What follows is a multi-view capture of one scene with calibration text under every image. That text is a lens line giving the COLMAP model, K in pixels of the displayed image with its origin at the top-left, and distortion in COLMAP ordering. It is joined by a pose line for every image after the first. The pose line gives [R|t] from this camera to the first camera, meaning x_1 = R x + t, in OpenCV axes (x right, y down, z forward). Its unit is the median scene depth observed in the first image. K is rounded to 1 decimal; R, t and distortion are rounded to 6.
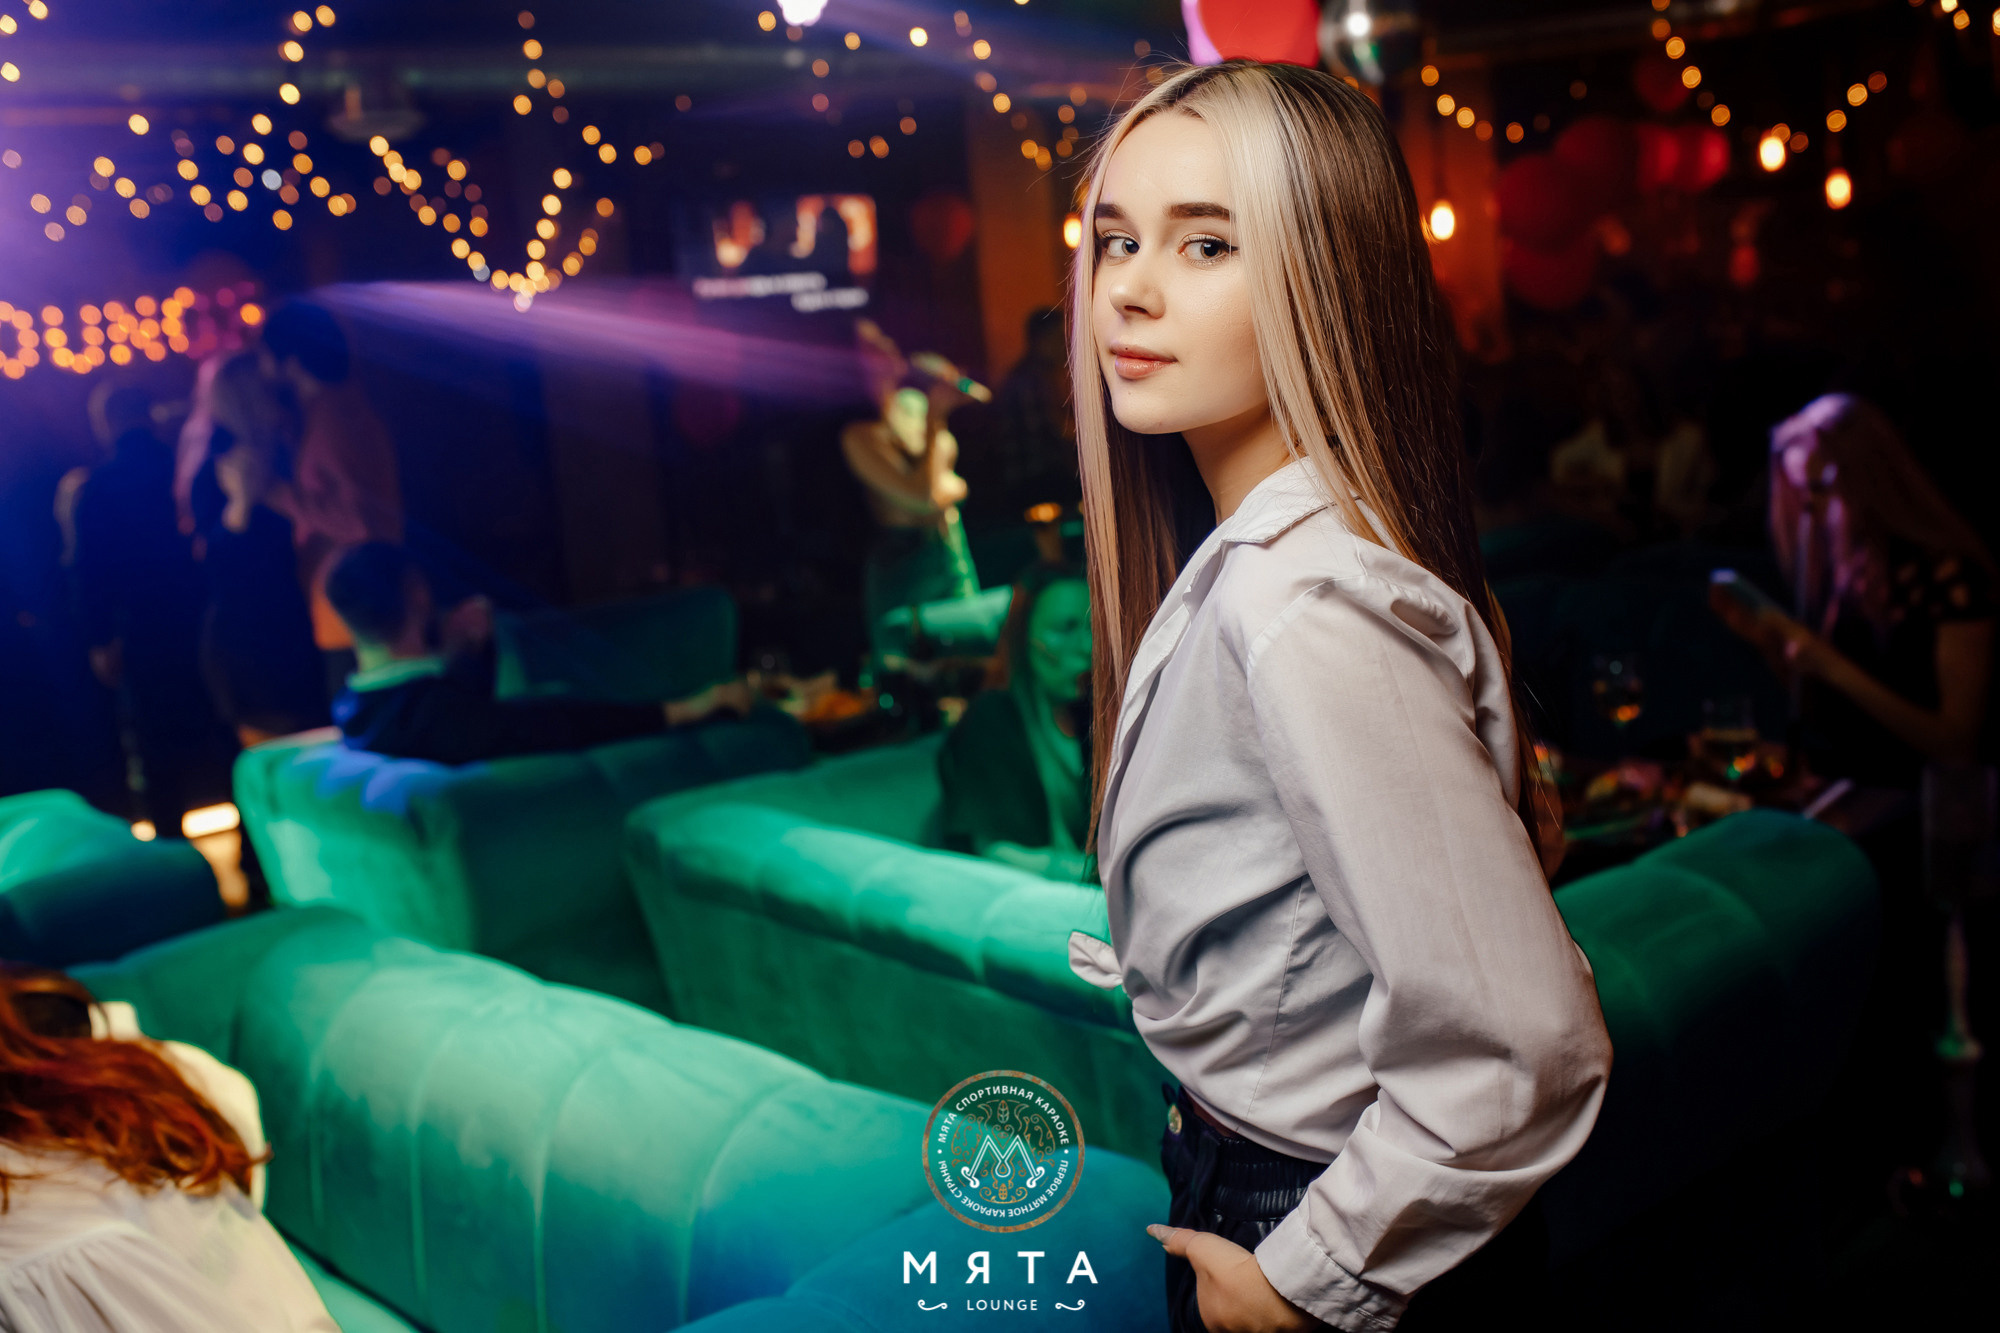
lens RADIAL K [[1991.5, 0, 1011.7], [0, 1991.5, 647.2], [0, 0, 1]] dist [-0.017059, 0.000000]
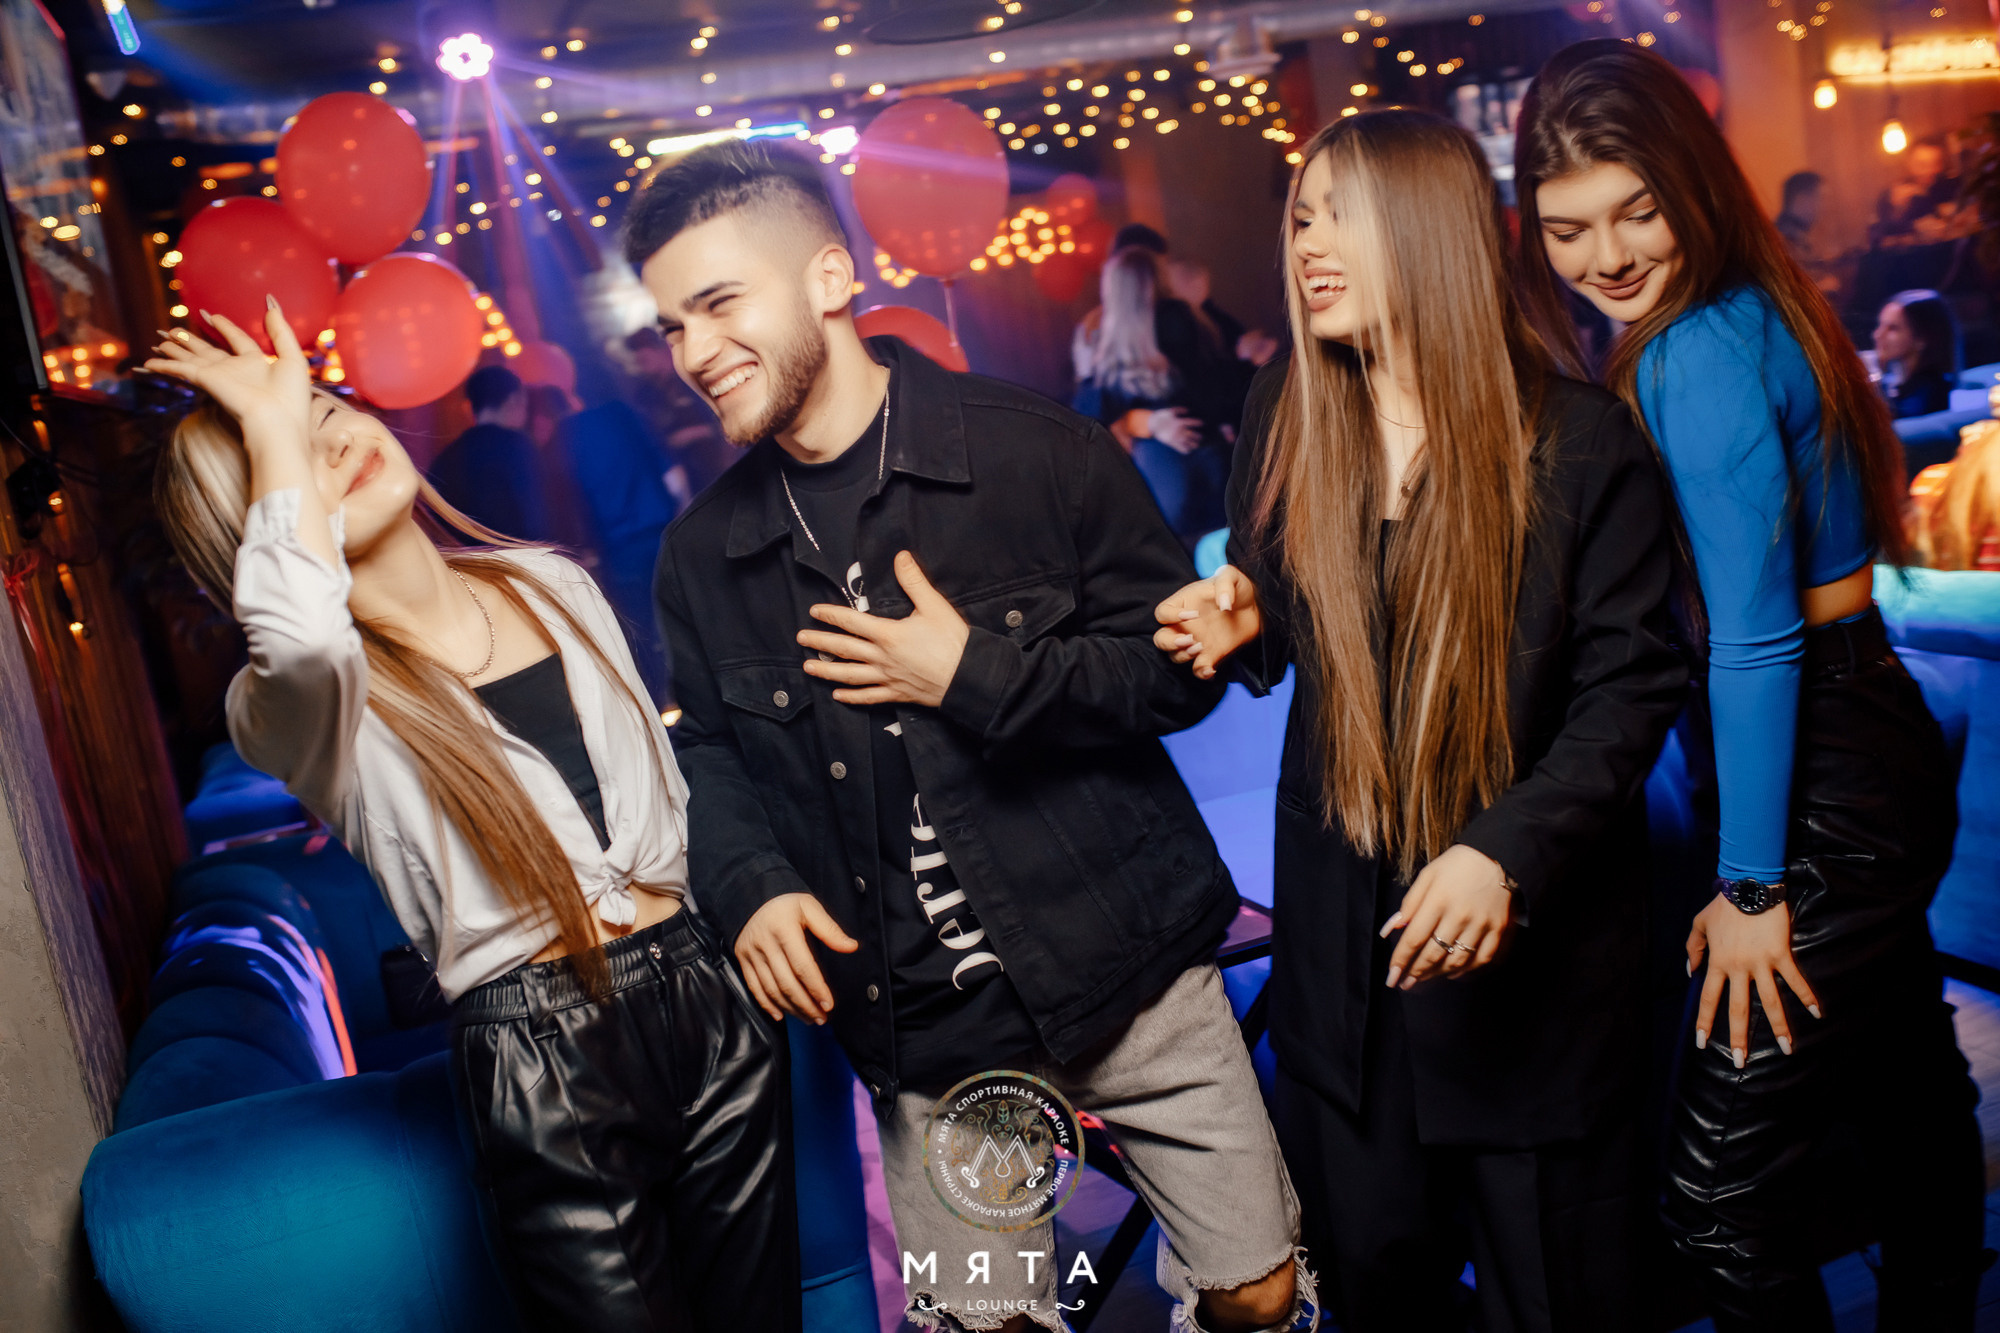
lens RADIAL K [[1991.5, 0, 986.5], [0, 1991.5, 639.7], [0, 0, 1]] dist [-0.017059, 0.000000]
pose [[0.937499, 0.002872, -0.347976, -0.021946], [0.015564, 0.998619, 0.050172, 0.027966], [0.347640, -0.052452, 0.936160, -0.201612]]
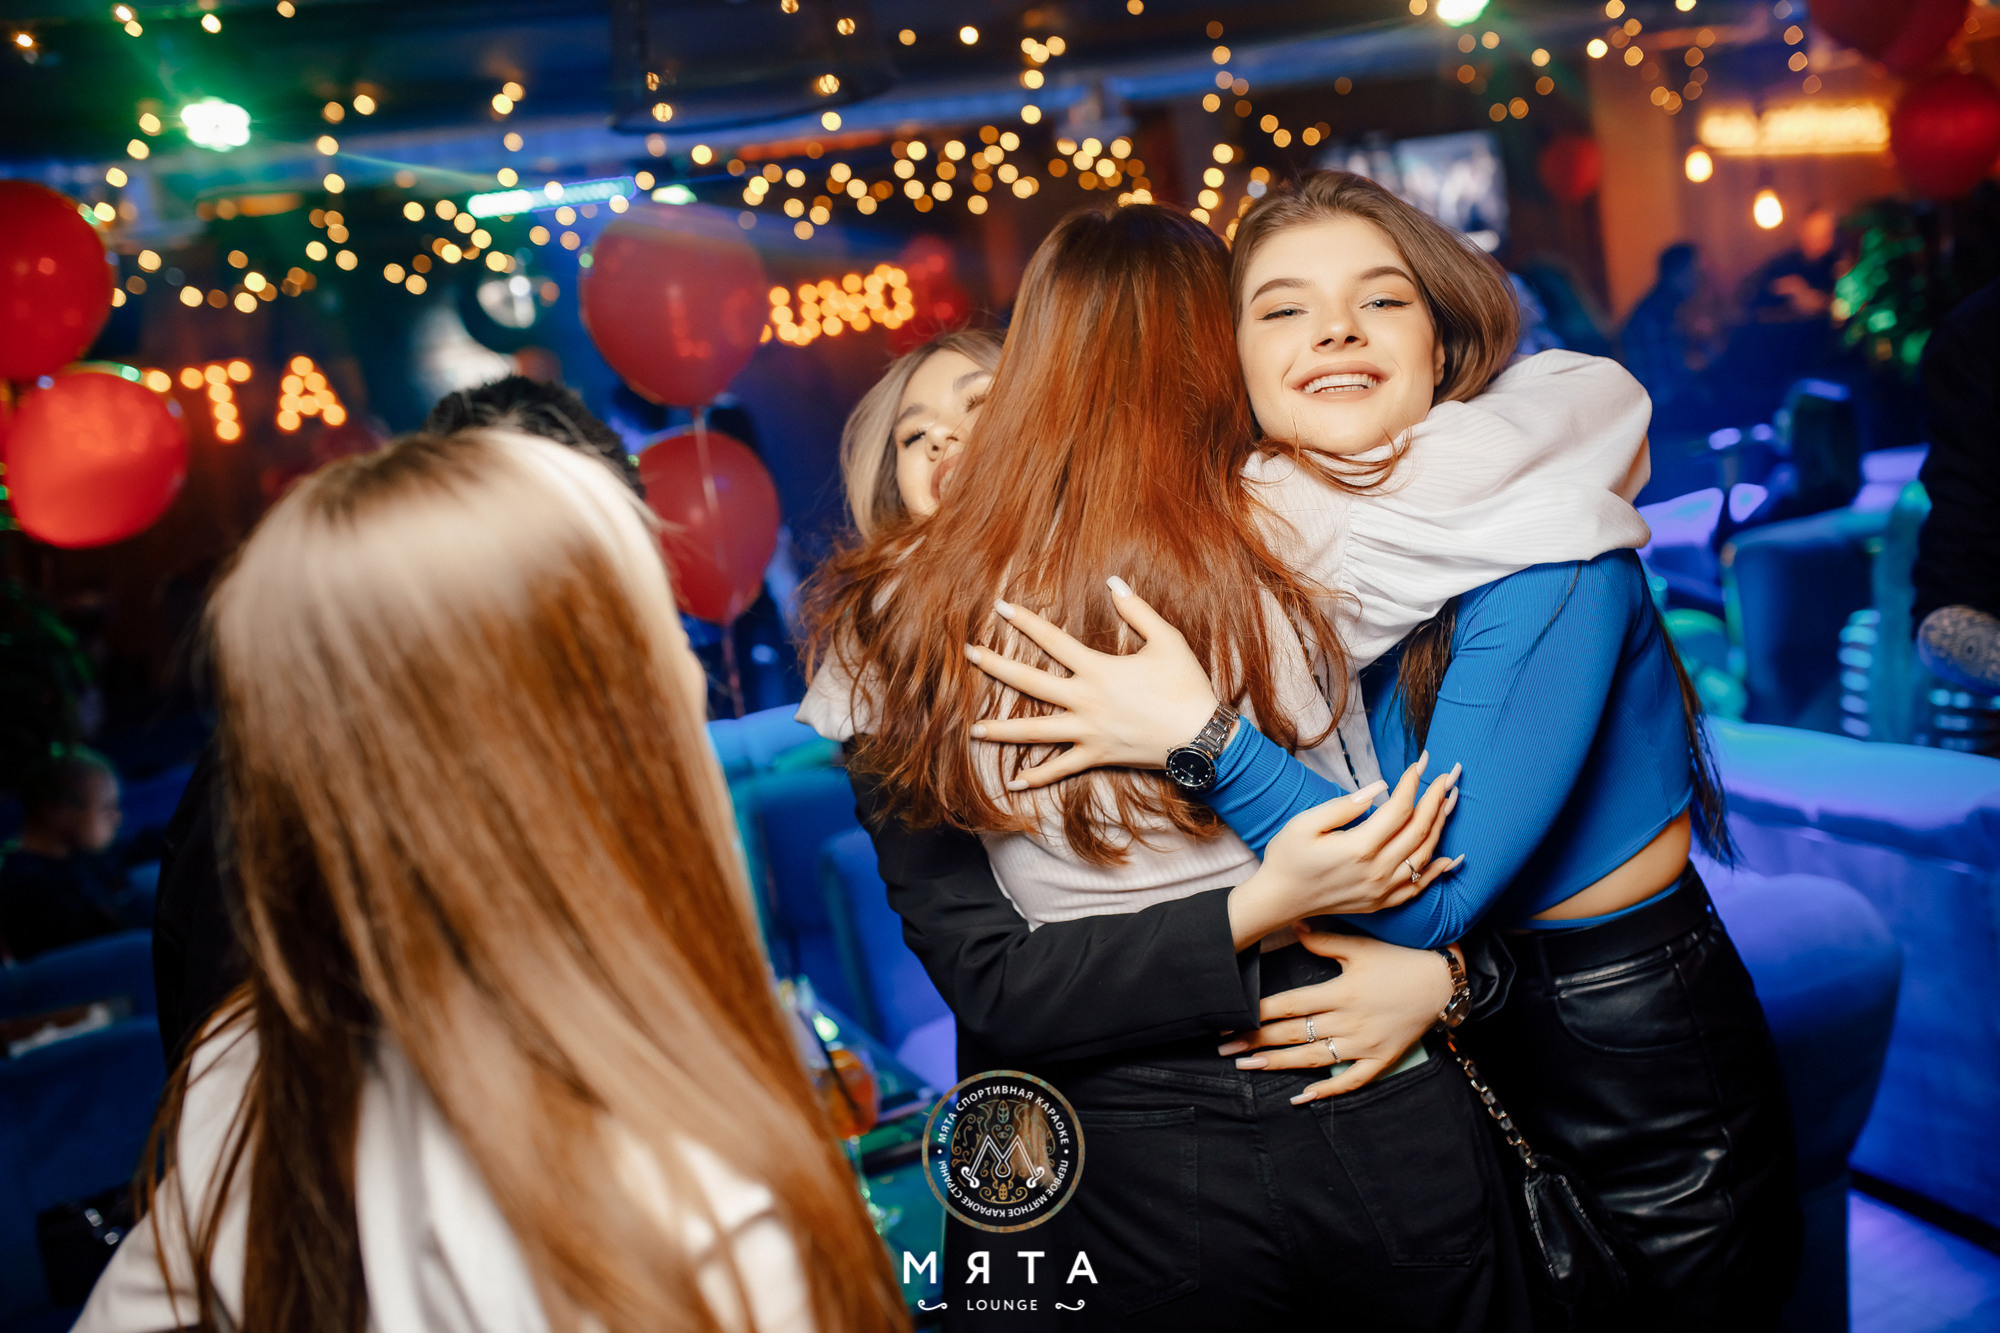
lens RADIAL K [[1991.5, 0, 995.7], [0, 1991.5, 675.3], [0, 0, 1]] dist [-0.017059, 0.000000]
pose [[0.958133, -0.001800, -0.286319, -0.027110], [0.016721, 0.998625, 0.049675, 0.001754], [0.285836, -0.052383, 0.956846, -0.134637]]
